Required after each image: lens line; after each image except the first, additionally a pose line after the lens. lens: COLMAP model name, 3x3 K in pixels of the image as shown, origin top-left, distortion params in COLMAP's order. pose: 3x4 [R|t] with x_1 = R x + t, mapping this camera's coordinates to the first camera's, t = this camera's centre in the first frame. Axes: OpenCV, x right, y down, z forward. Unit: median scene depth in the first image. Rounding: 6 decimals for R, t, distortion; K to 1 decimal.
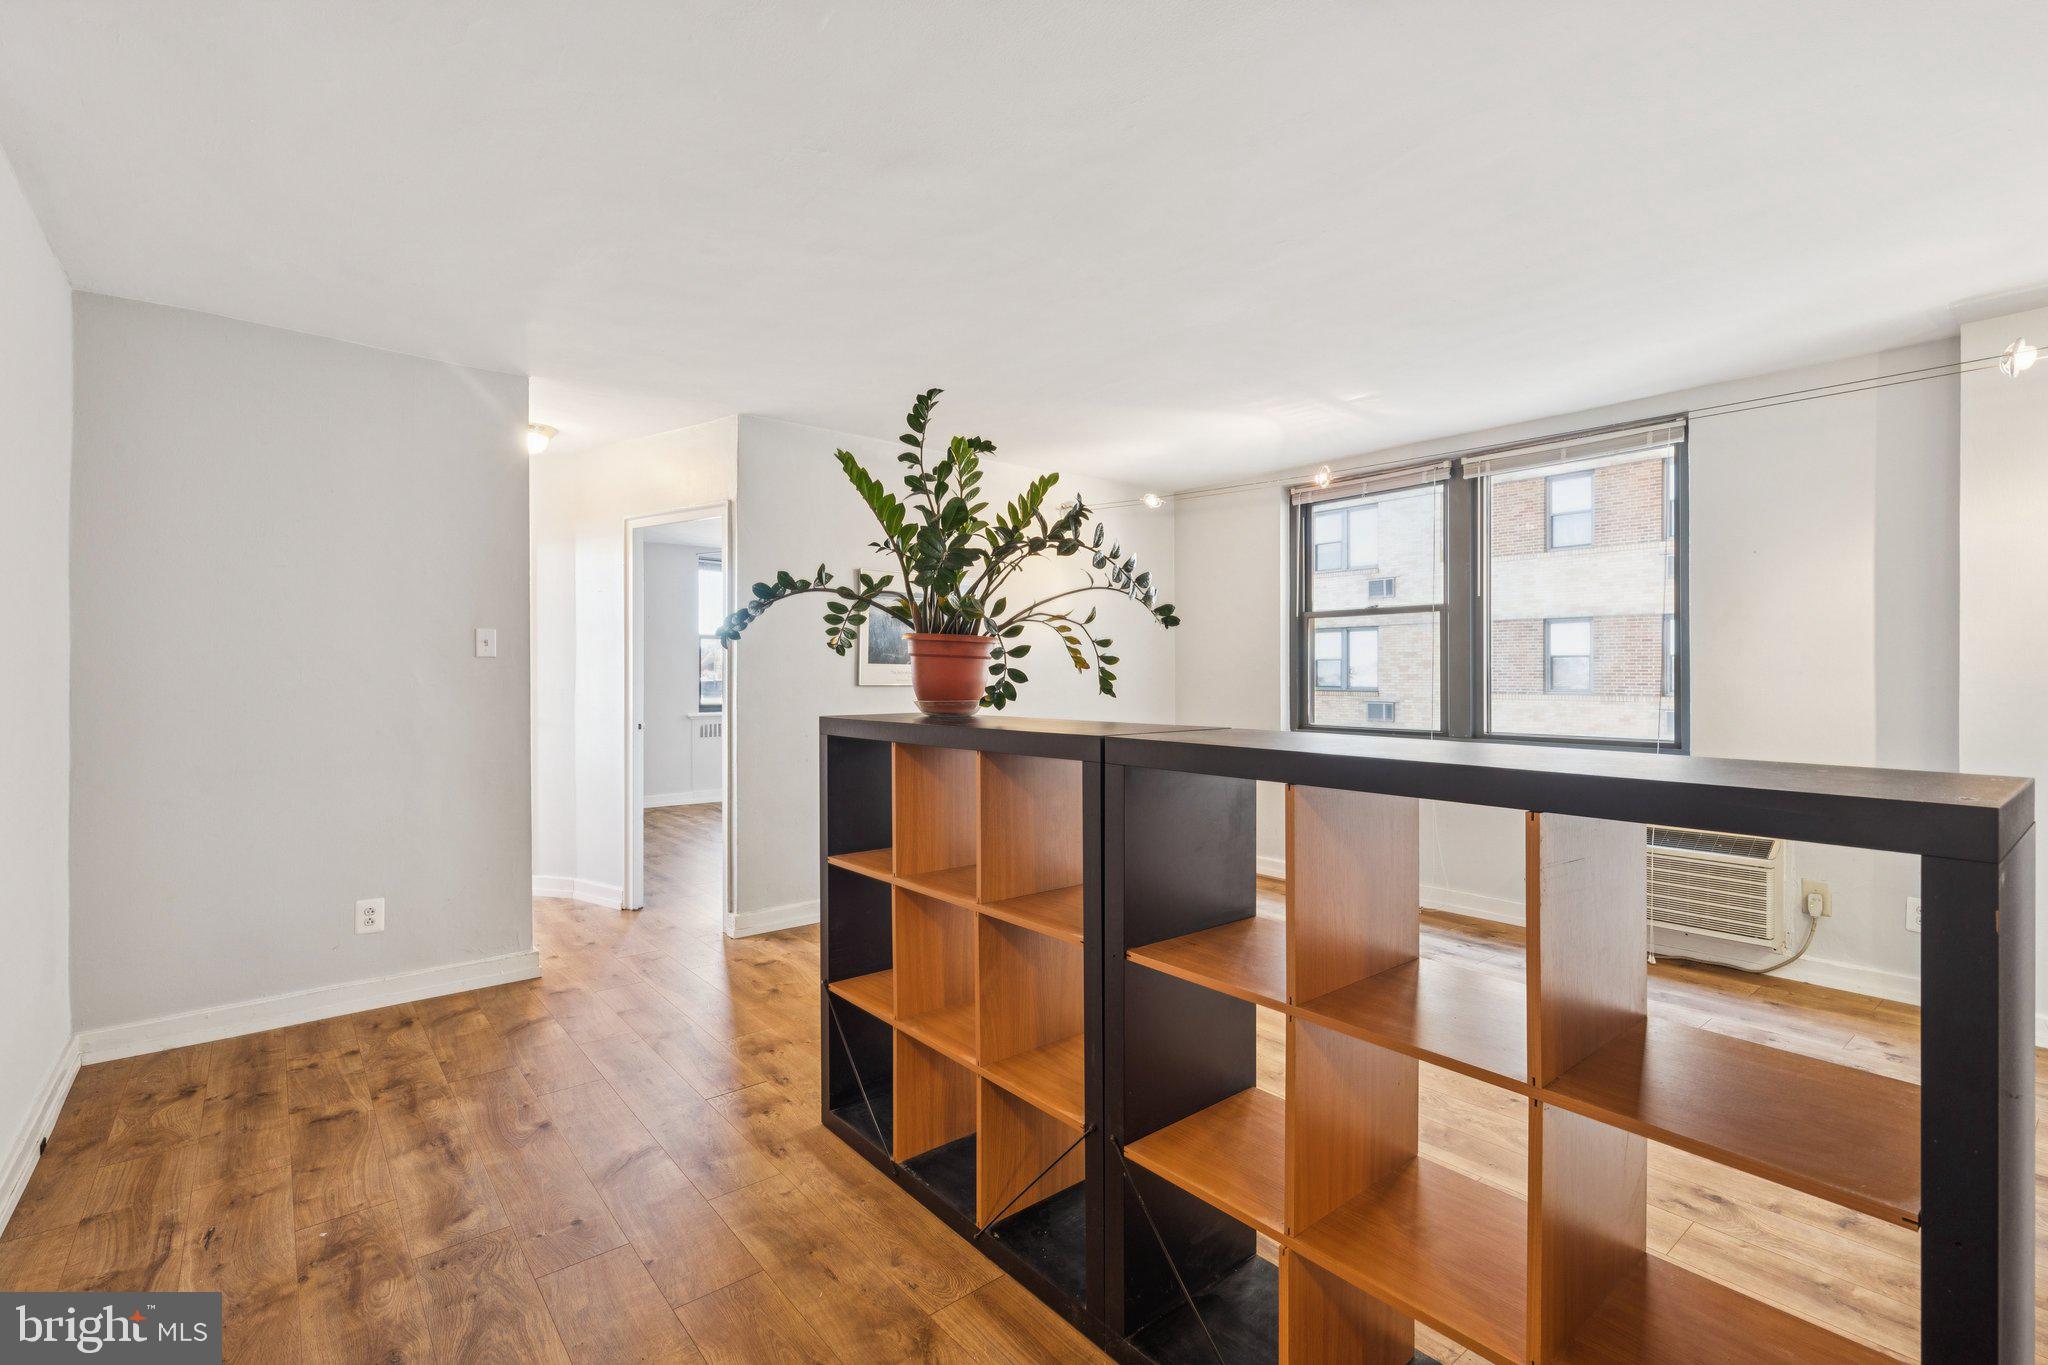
lens RADIAL K [[919.7, 0, 1021.3], [0, 919.7, 674.9], [0, 0, 1]] dist [0.010252, 0.000168]
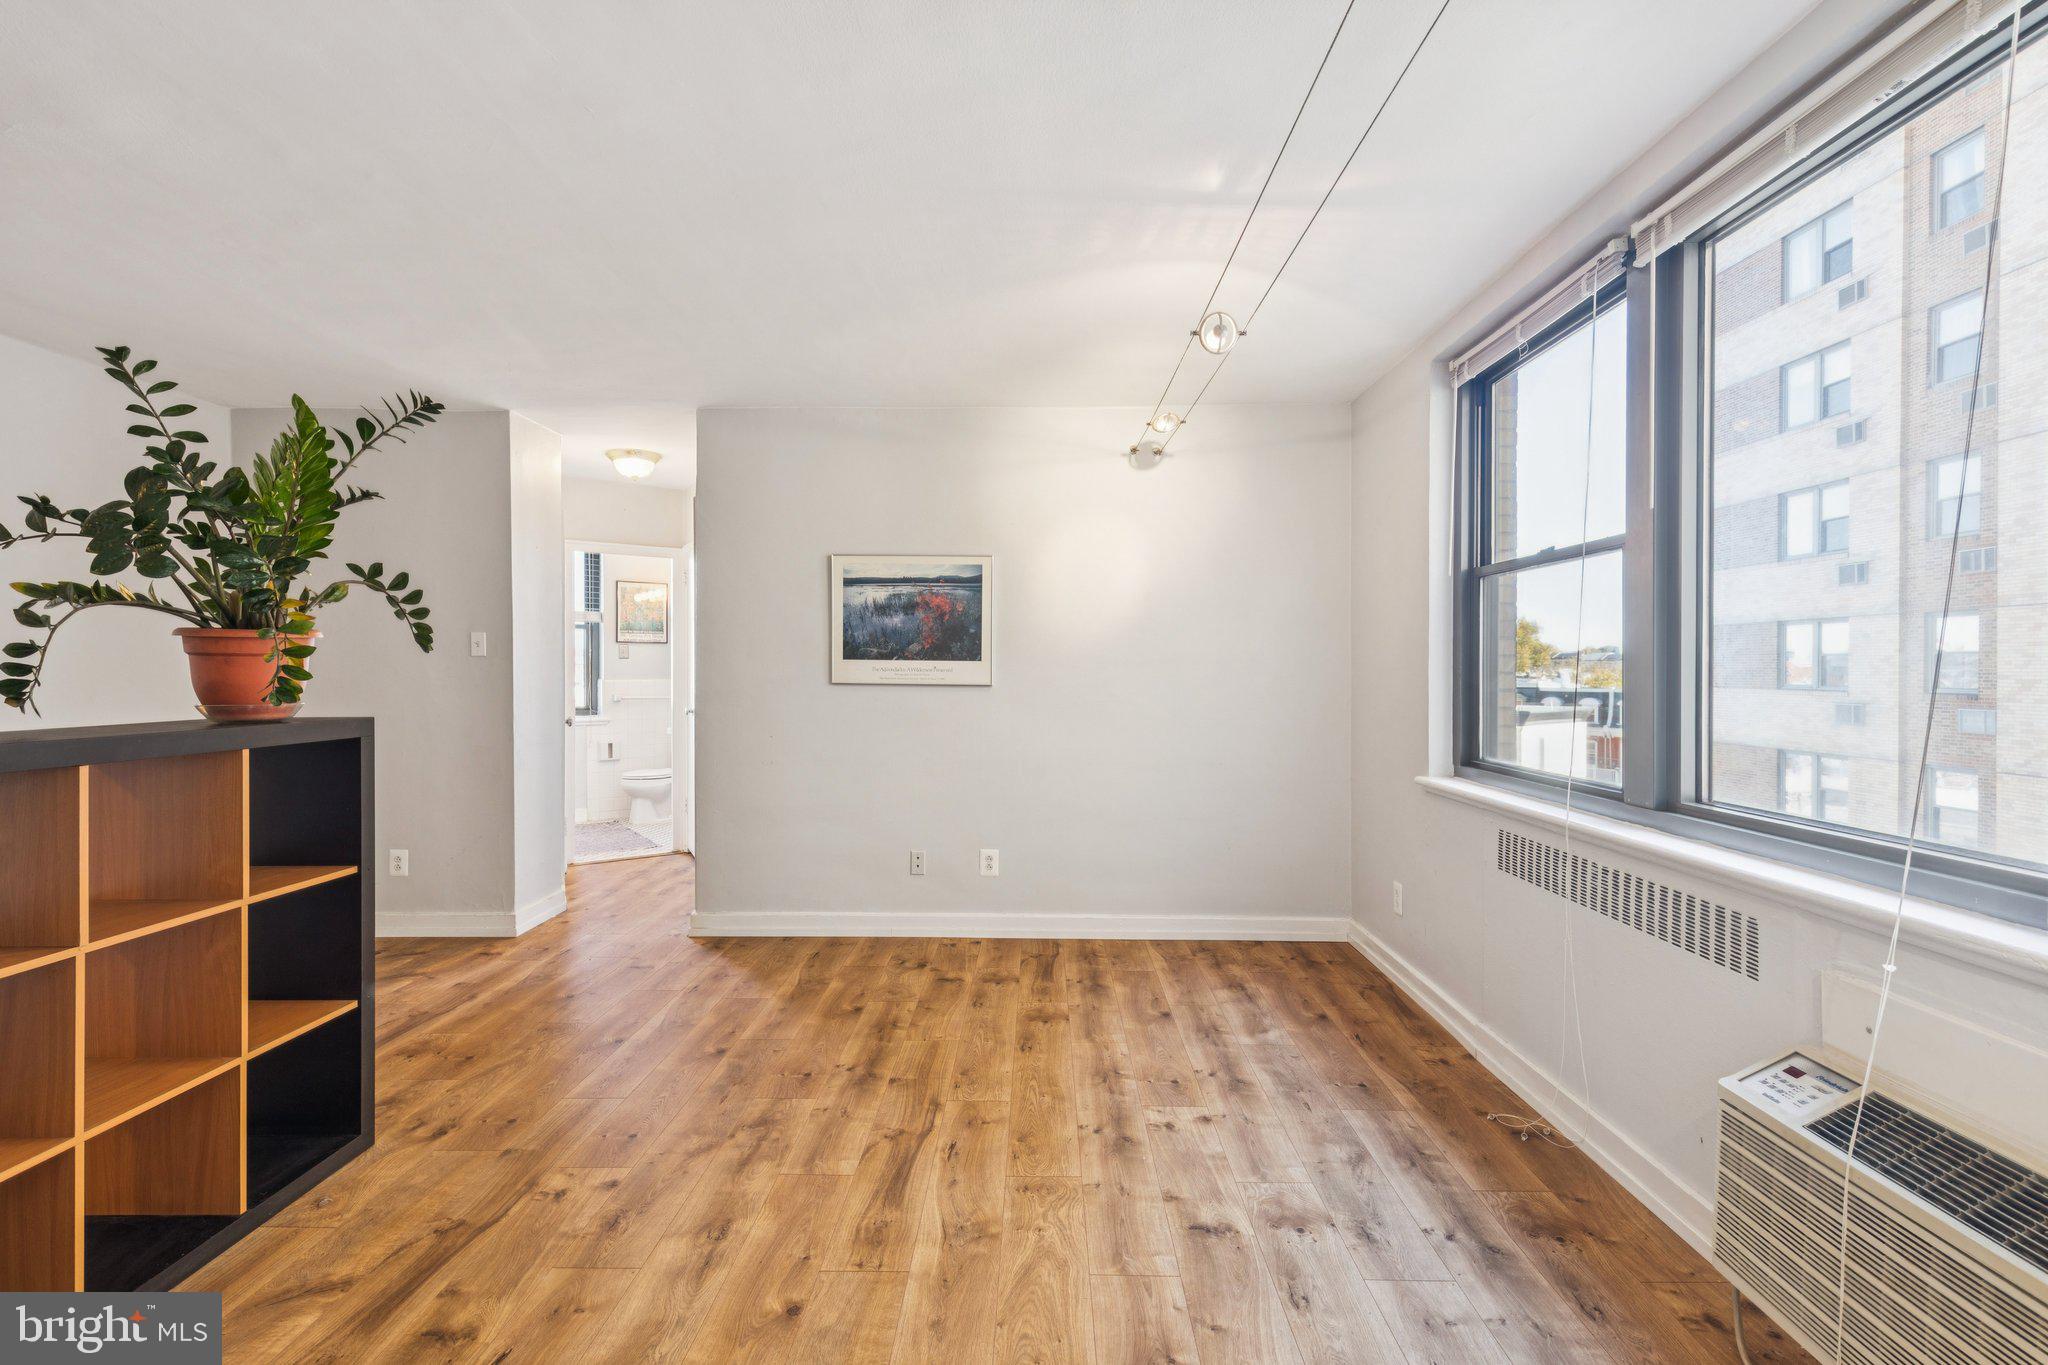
lens RADIAL K [[919.7, 0, 1021.3], [0, 919.7, 674.9], [0, 0, 1]] dist [0.010252, 0.000168]
pose [[0.763222, 0.006161, -0.646107, 0.680650], [-0.000702, 0.999962, 0.008707, -0.006444], [0.646136, -0.006192, 0.763197, 0.529258]]
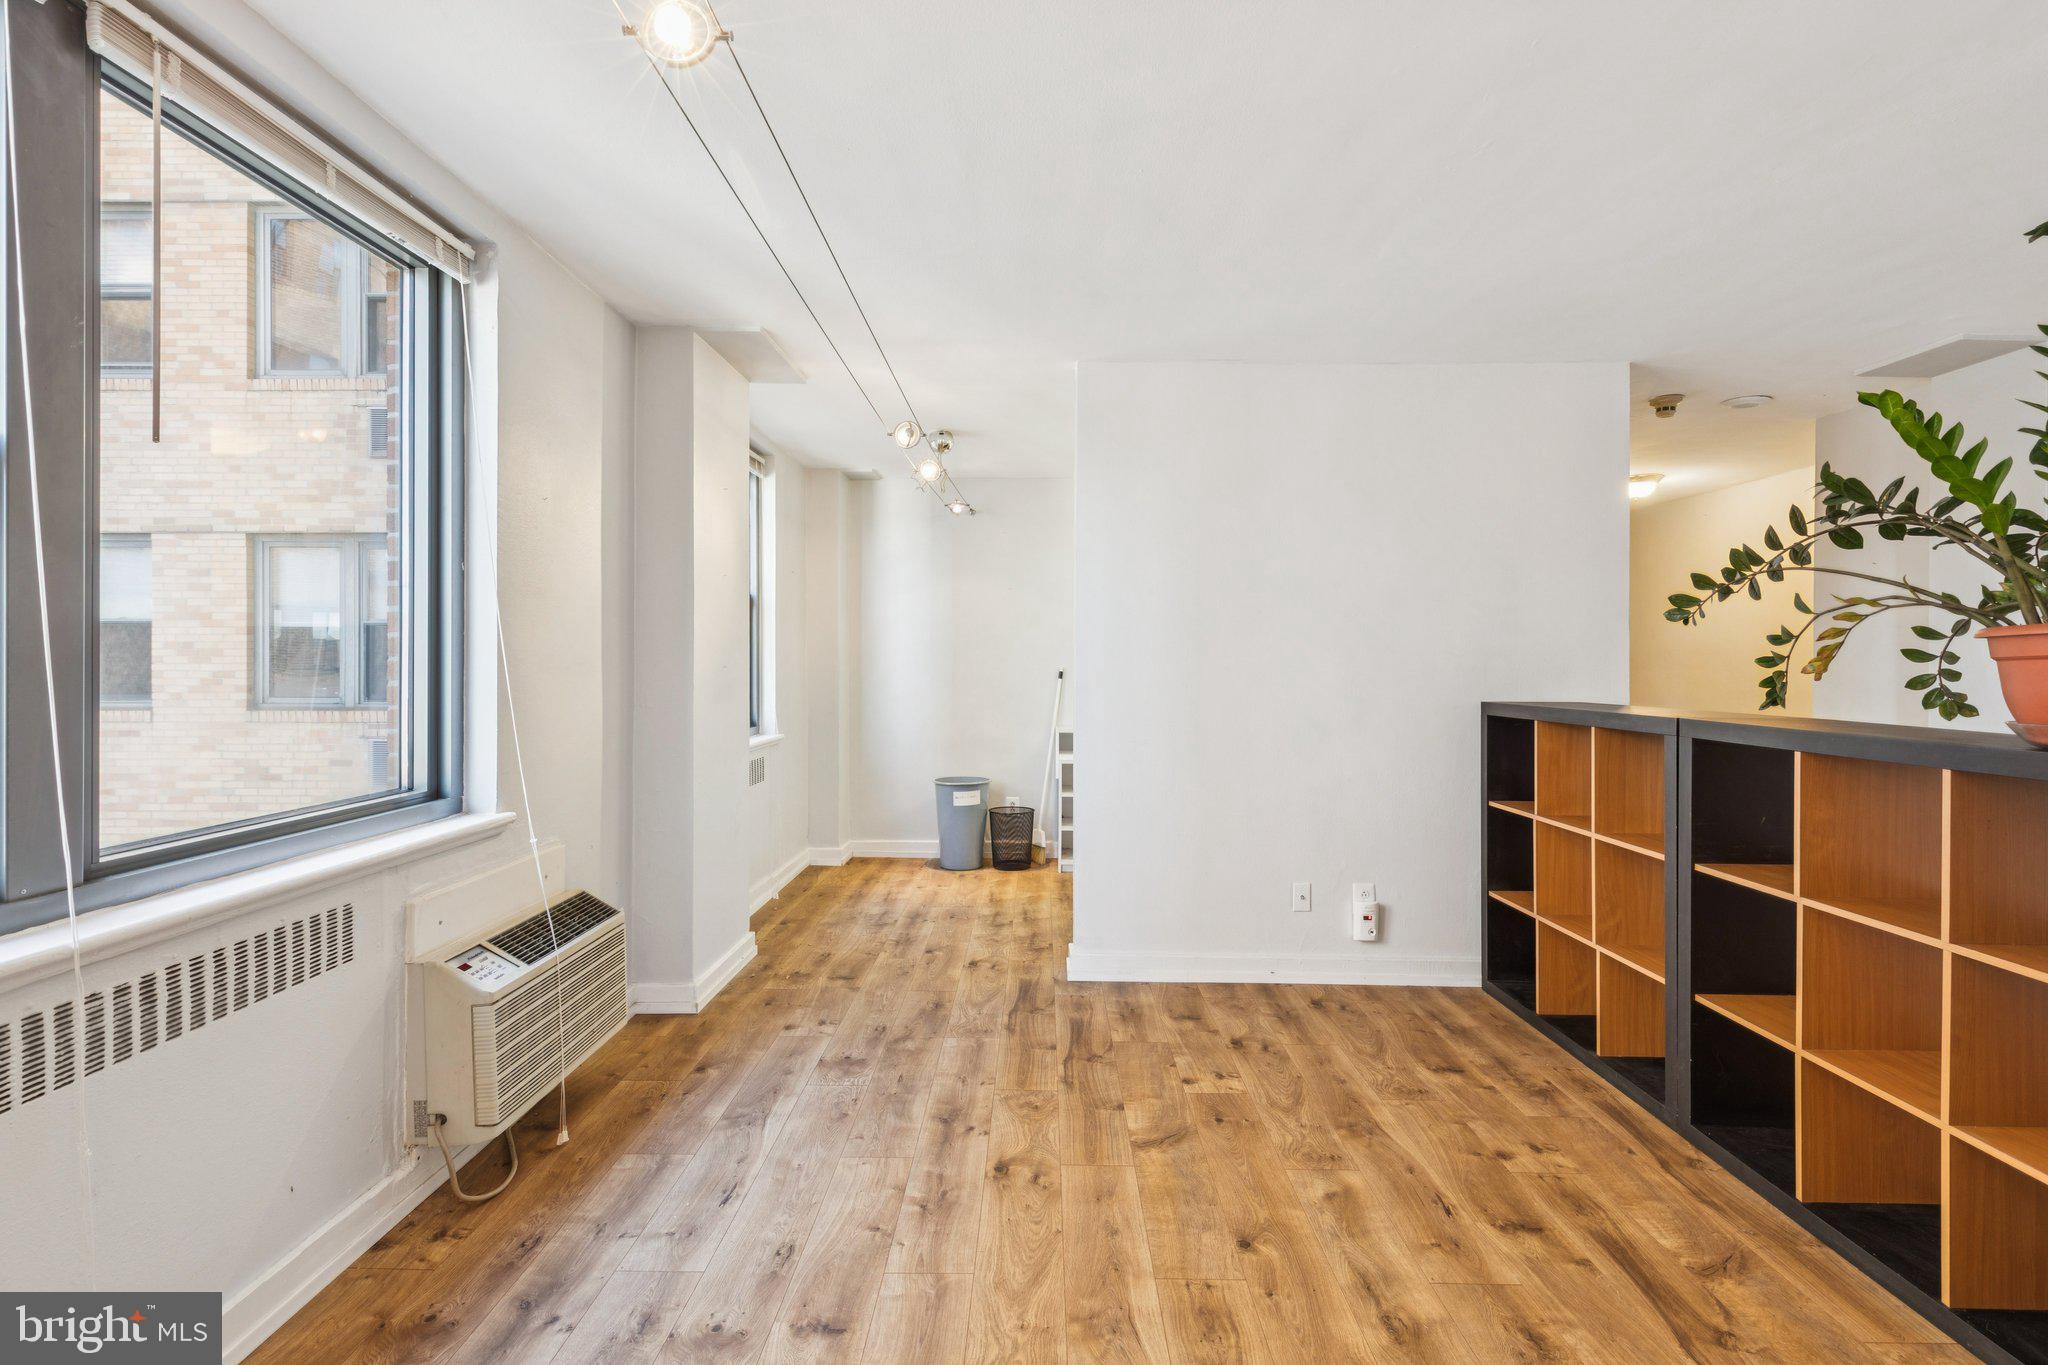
lens RADIAL K [[919.7, 0, 1021.3], [0, 919.7, 674.9], [0, 0, 1]] dist [0.010252, 0.000168]
pose [[-0.762959, -0.010735, 0.646357, 0.053489], [-0.003020, 0.999910, 0.013043, -0.009431], [-0.646439, 0.007999, -0.762924, 1.288894]]
